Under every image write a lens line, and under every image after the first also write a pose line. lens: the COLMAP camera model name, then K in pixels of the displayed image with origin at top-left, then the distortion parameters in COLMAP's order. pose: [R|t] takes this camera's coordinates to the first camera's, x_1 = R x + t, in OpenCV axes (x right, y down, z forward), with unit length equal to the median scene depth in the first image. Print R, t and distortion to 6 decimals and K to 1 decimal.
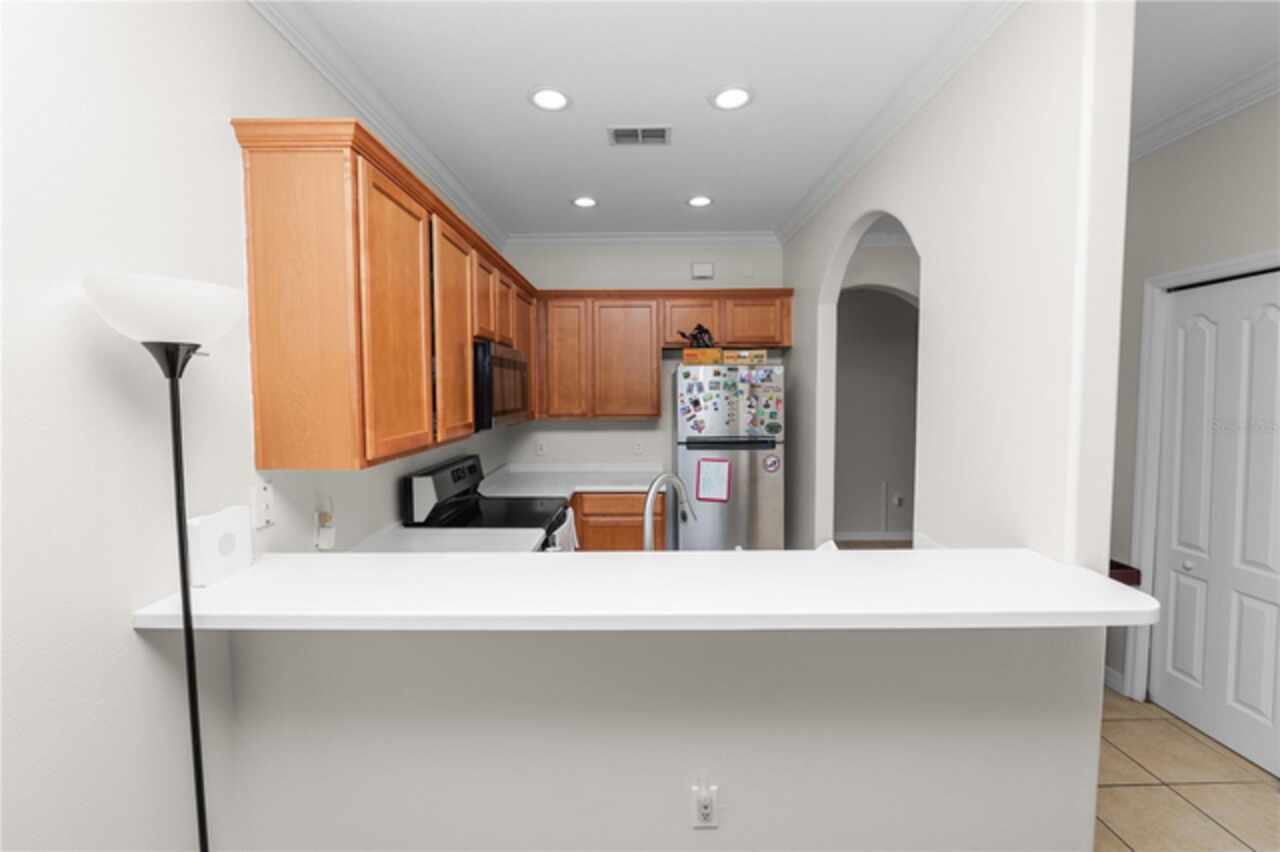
lens RADIAL K [[525.4, 0, 636.4], [0, 525.4, 424.2], [0, 0, 1]] dist [-0.011848, 0.000004]
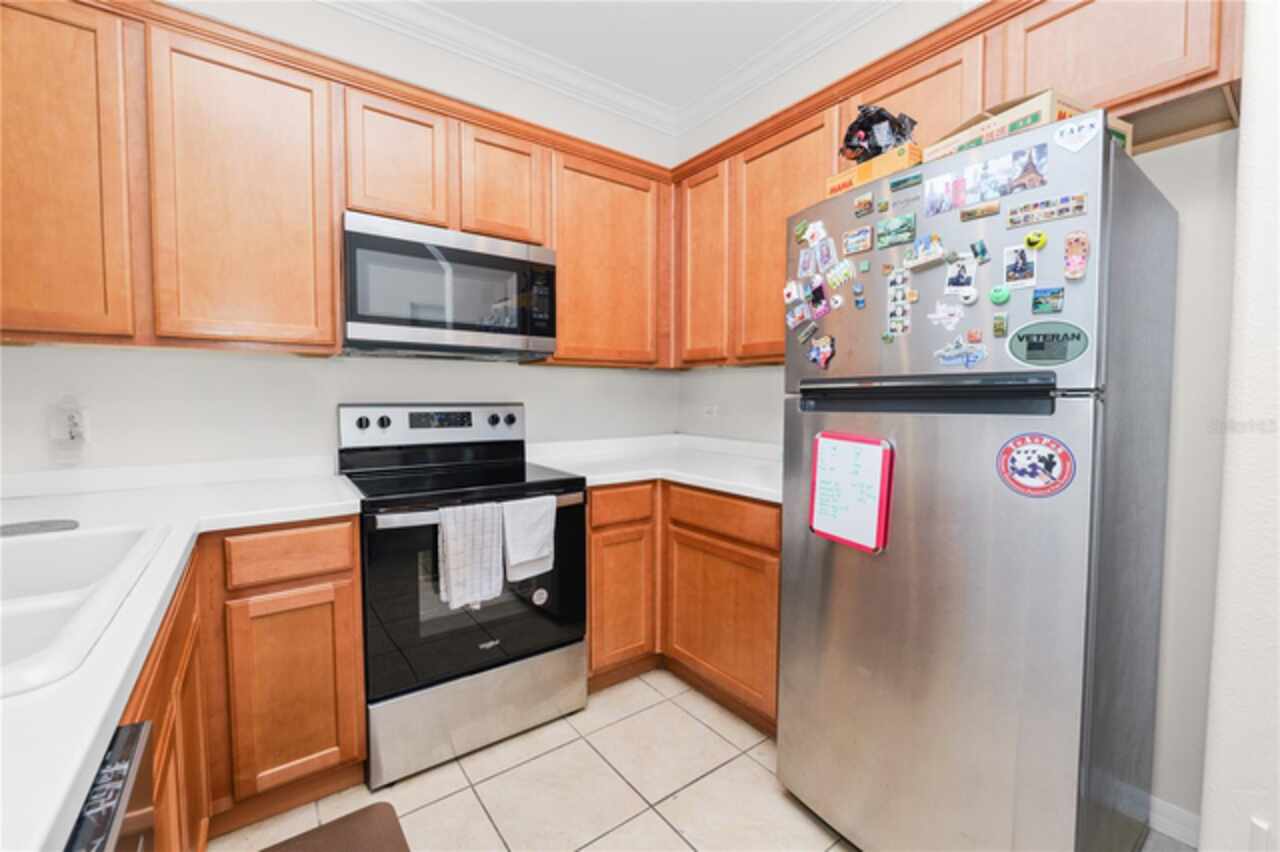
lens RADIAL K [[523.5, 0, 640.0], [0, 523.5, 426.0], [0, 0, 1]] dist [-0.014187, -0.000147]
pose [[0.601348, 0.049272, -0.797466, 0.358338], [-0.059494, 0.998087, 0.016804, 0.061971], [0.796769, 0.037339, 0.603129, 0.648034]]
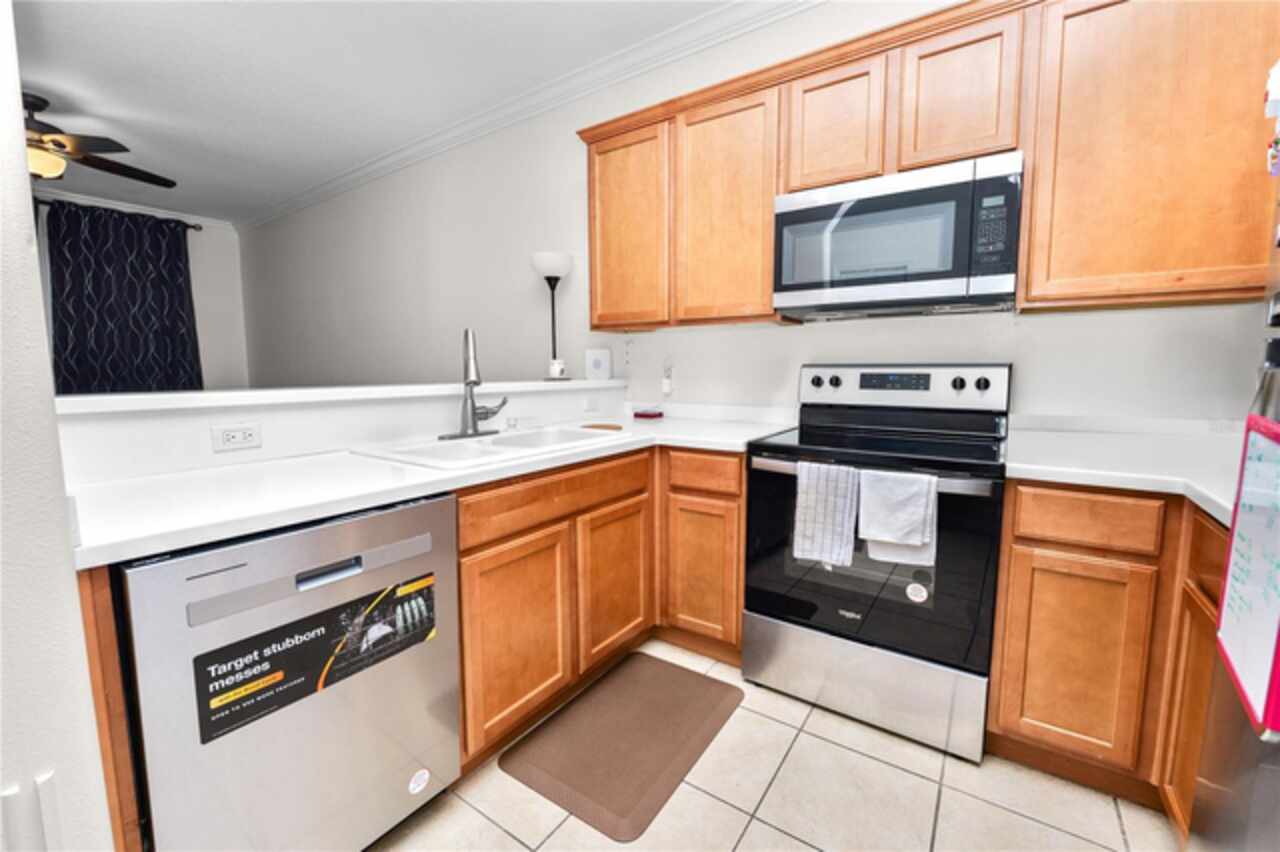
lens RADIAL K [[525.4, 0, 636.4], [0, 525.4, 424.2], [0, 0, 1]] dist [-0.011848, 0.000004]
pose [[-0.571799, 0.097034, -0.814635, 0.371247], [-0.049613, 0.987073, 0.152398, 0.051280], [0.818892, 0.127557, -0.559593, 0.931165]]
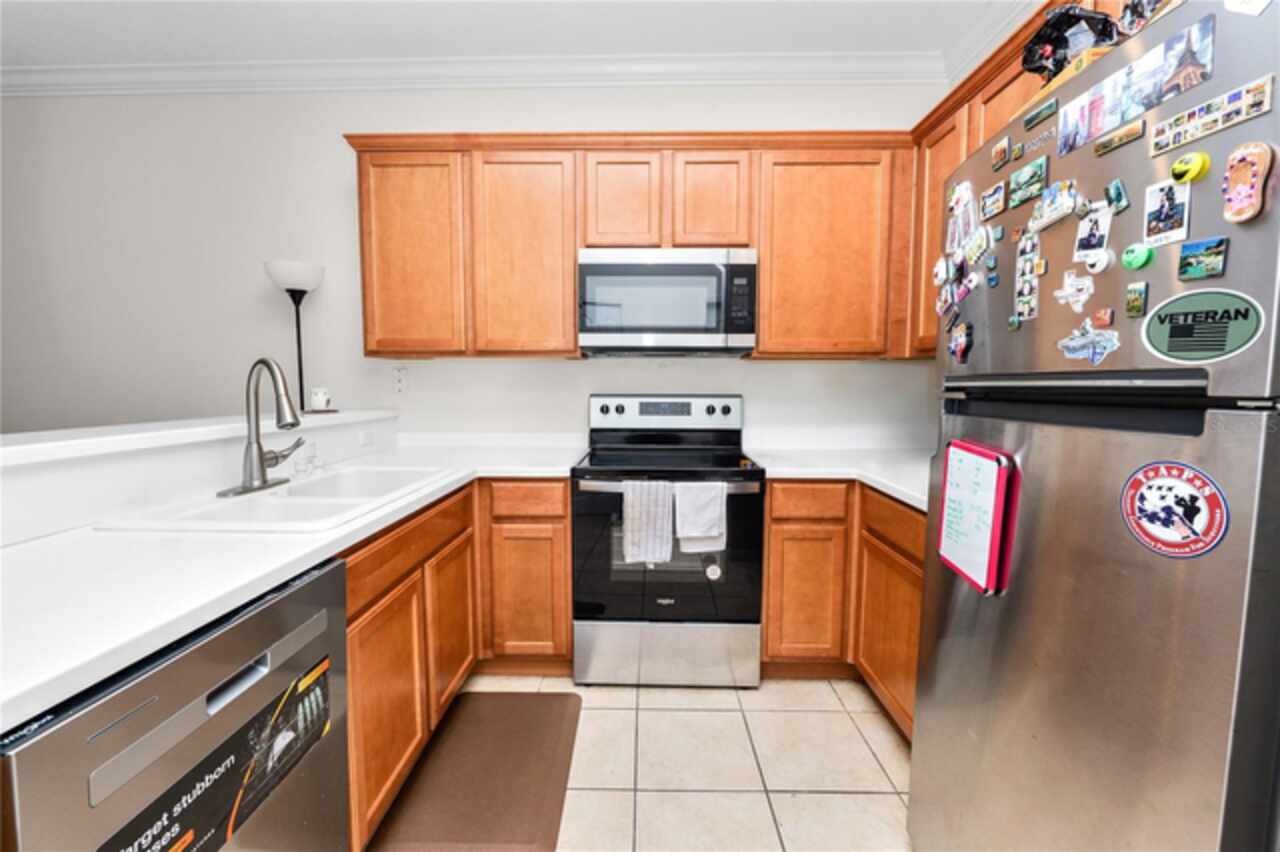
lens RADIAL K [[524.6, 0, 637.7], [0, 524.6, 428.6], [0, 0, 1]] dist [-0.014755, 0.000662]
pose [[-0.014132, 0.091419, -0.995712, 0.455299], [-0.071886, 0.993142, 0.092203, 0.041777], [0.997313, 0.072881, -0.007464, 0.802375]]
